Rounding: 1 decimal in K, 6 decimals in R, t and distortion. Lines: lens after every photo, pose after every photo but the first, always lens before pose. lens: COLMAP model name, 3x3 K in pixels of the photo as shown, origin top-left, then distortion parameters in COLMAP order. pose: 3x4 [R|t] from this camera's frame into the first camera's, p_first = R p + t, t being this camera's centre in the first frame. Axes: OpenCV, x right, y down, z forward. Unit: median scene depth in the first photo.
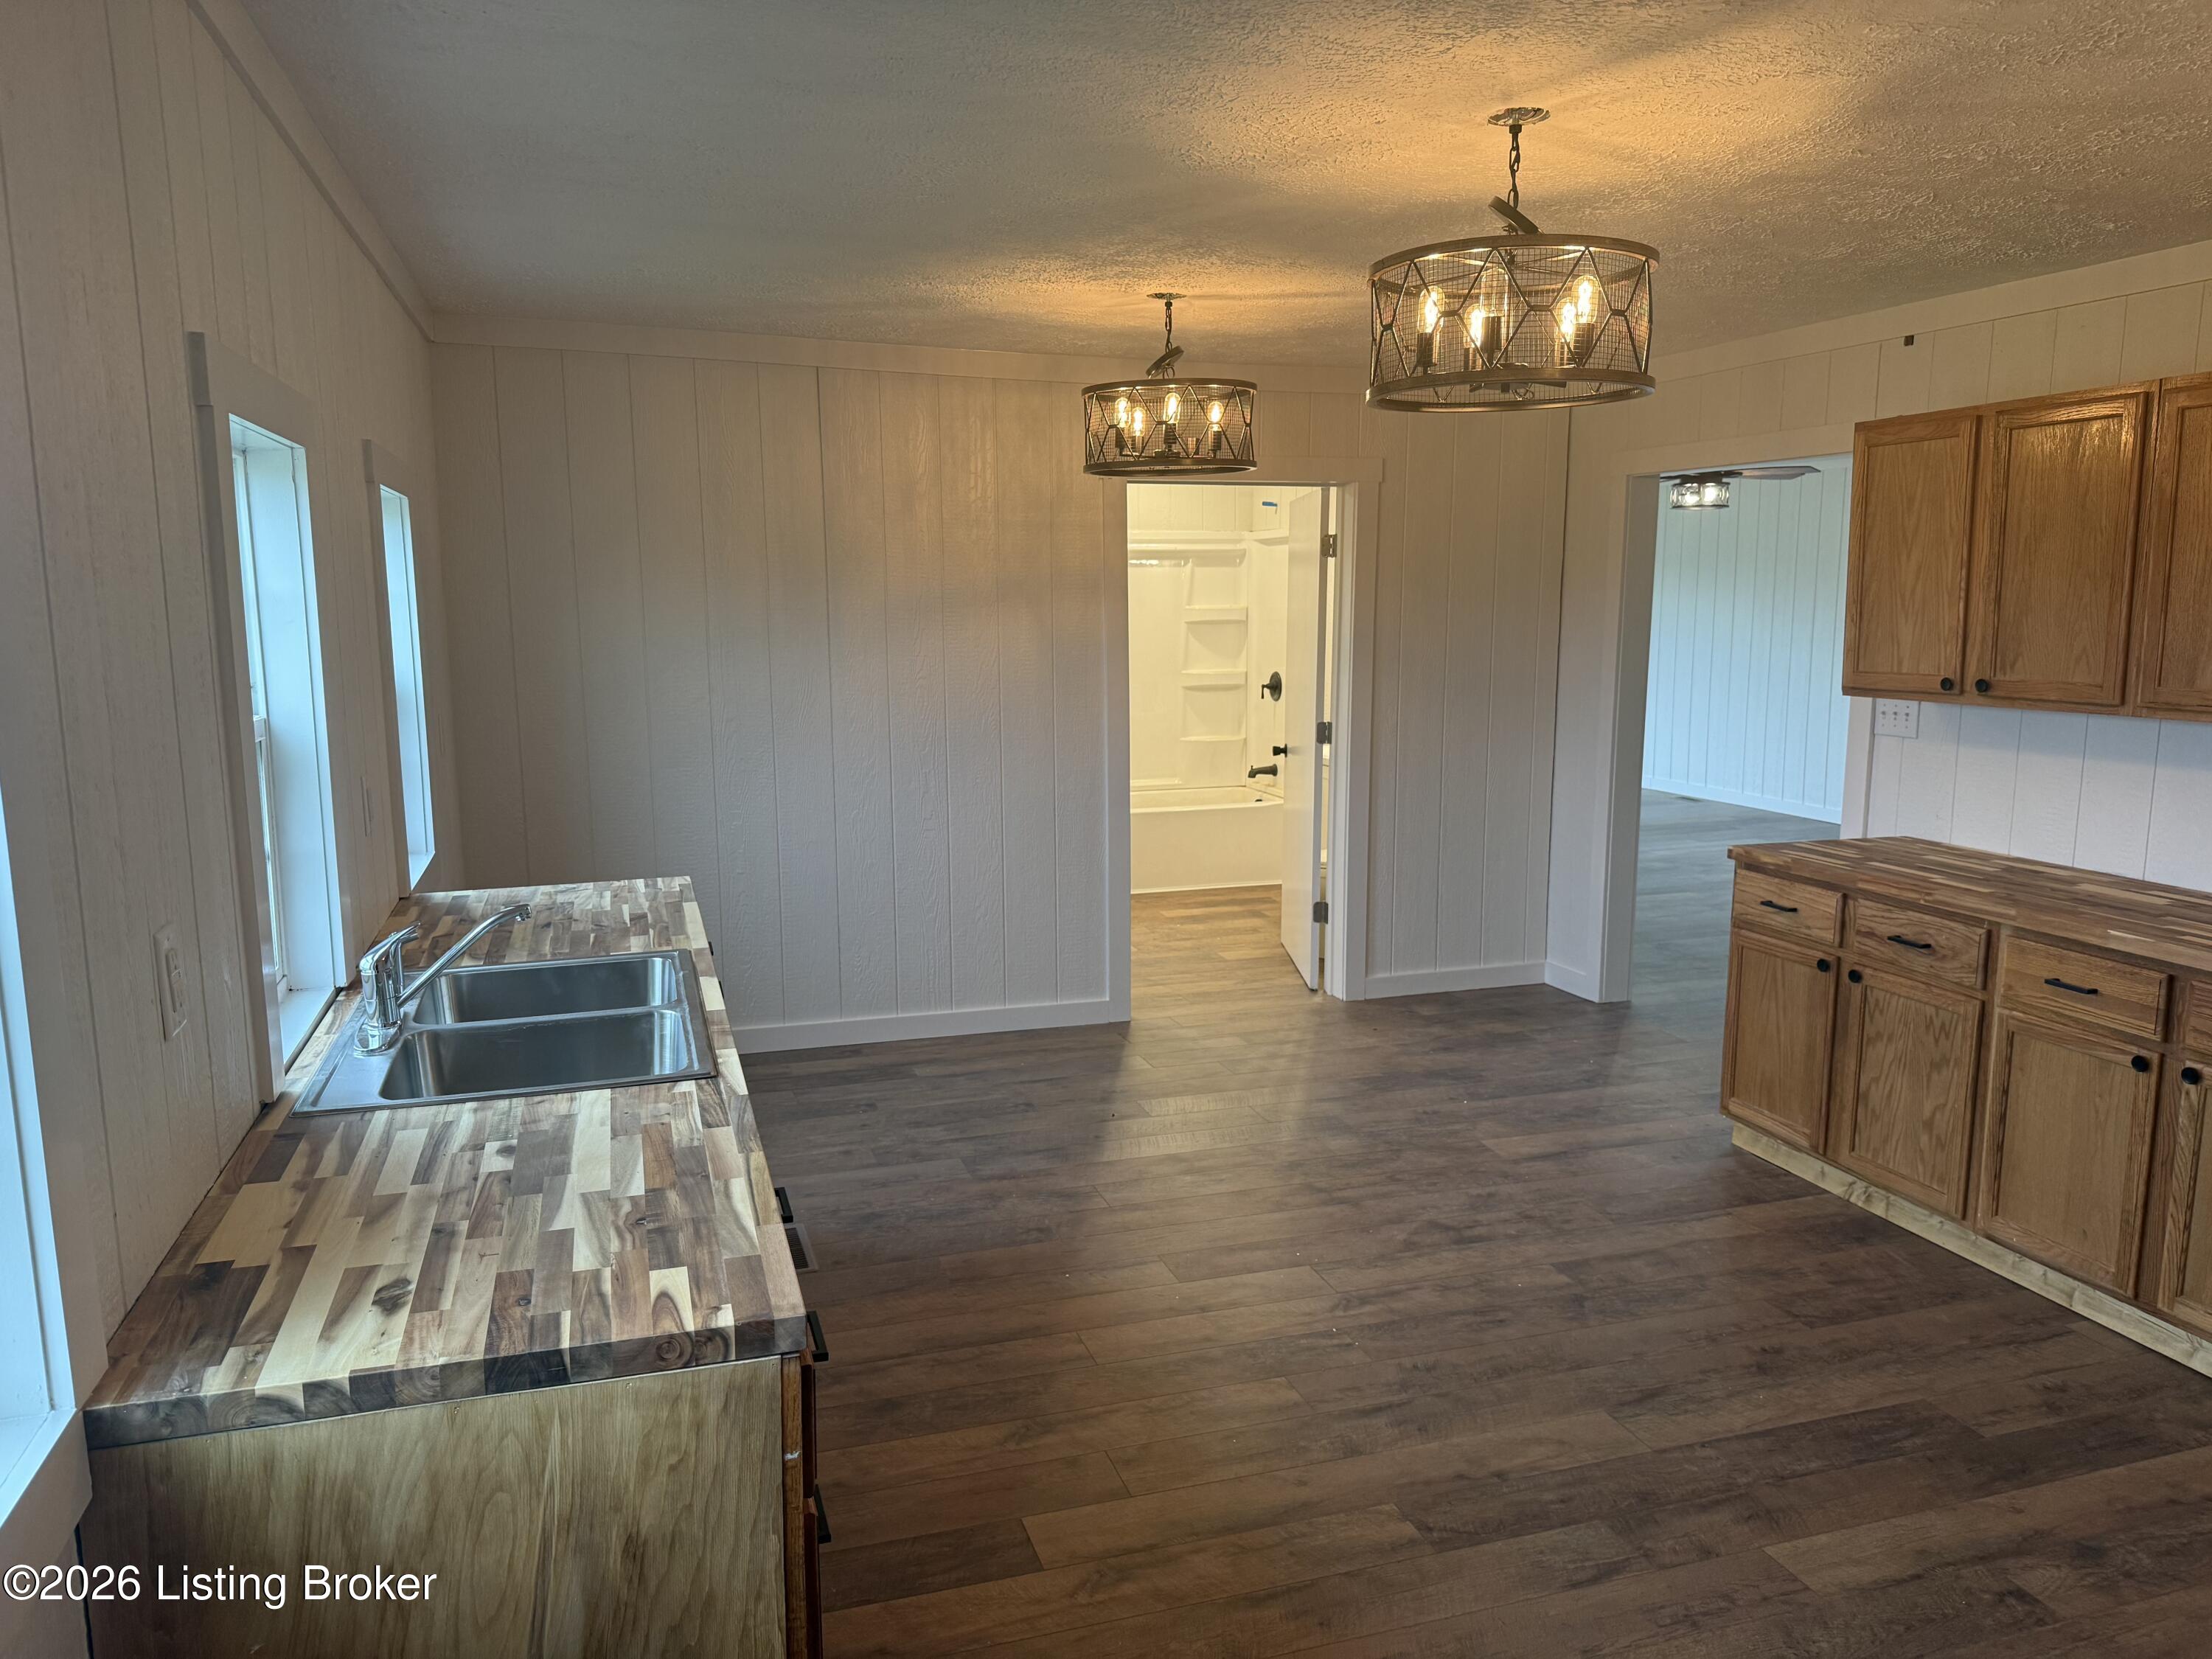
lens RADIAL K [[1575.7, 0, 1112.7], [0, 1575.7, 841.6], [0, 0, 1]] dist [0.061871, -0.075571]
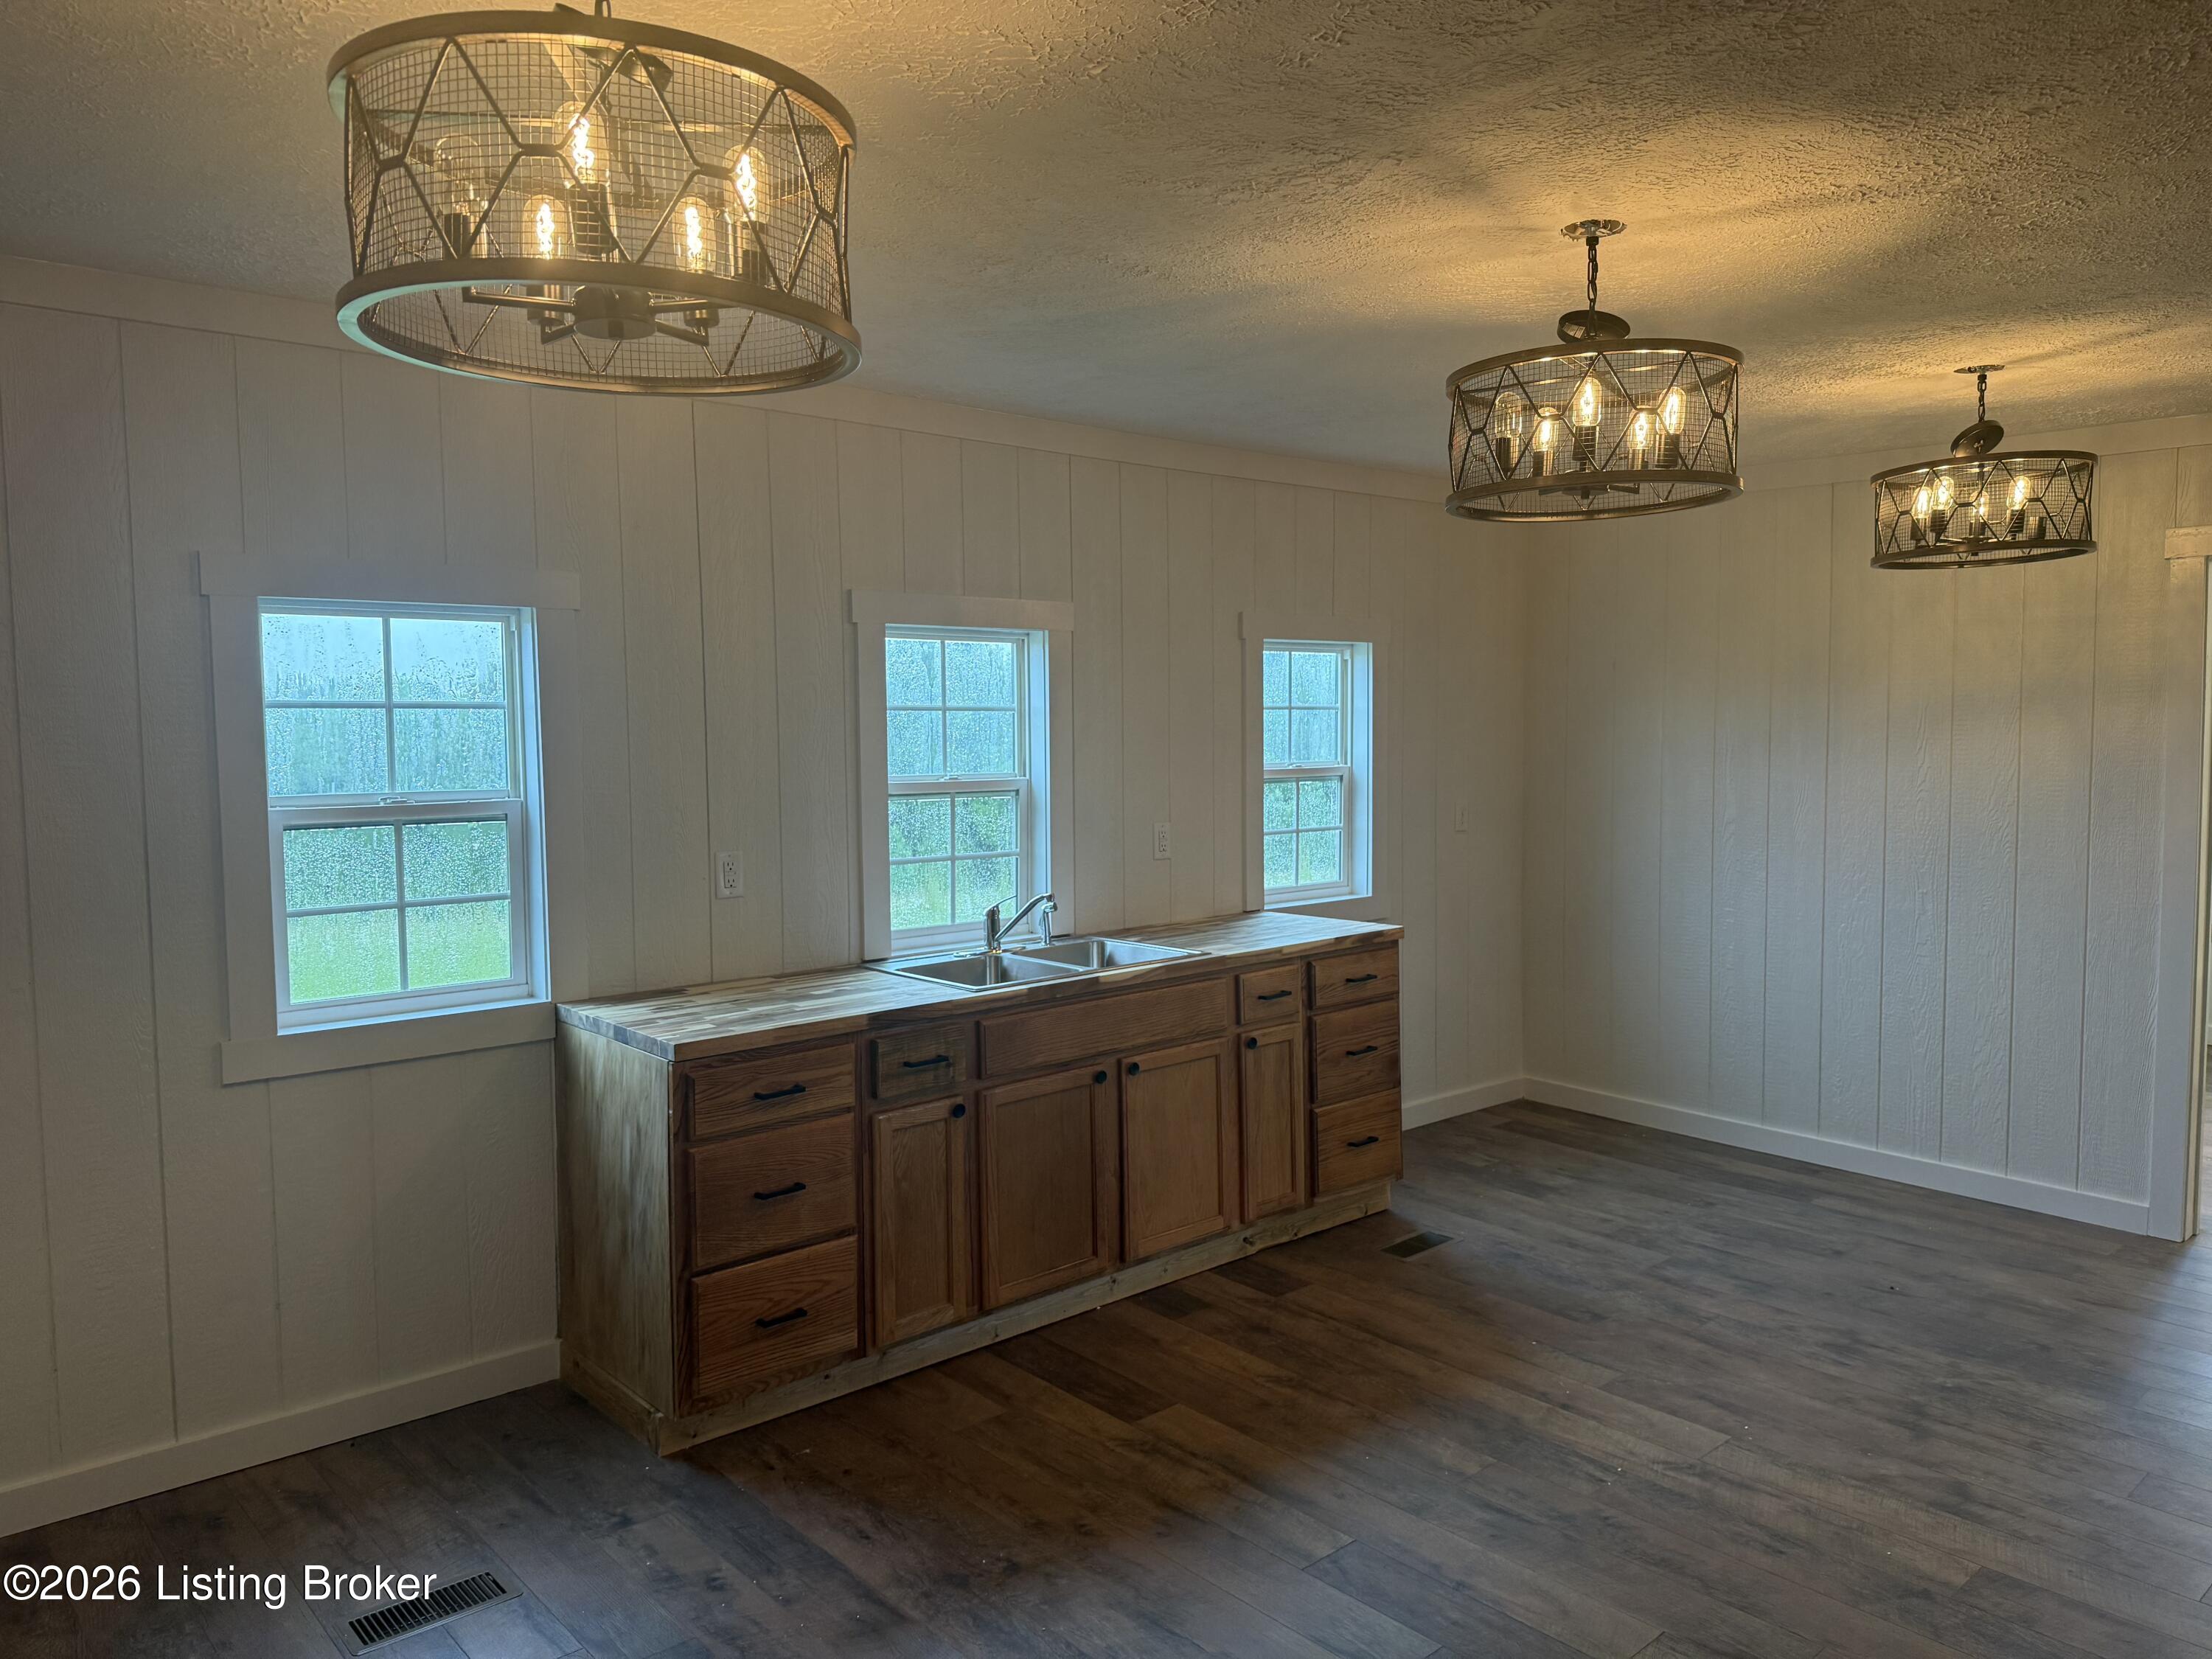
lens RADIAL K [[1593.0, 0, 1106.0], [0, 1593.0, 829.5], [0, 0, 1]] dist [0.074269, -0.089248]
pose [[0.401059, 0.067661, -0.913550, 0.856783], [-0.143207, 0.989638, 0.010427, -0.035740], [0.904789, 0.126645, 0.406592, 0.277673]]
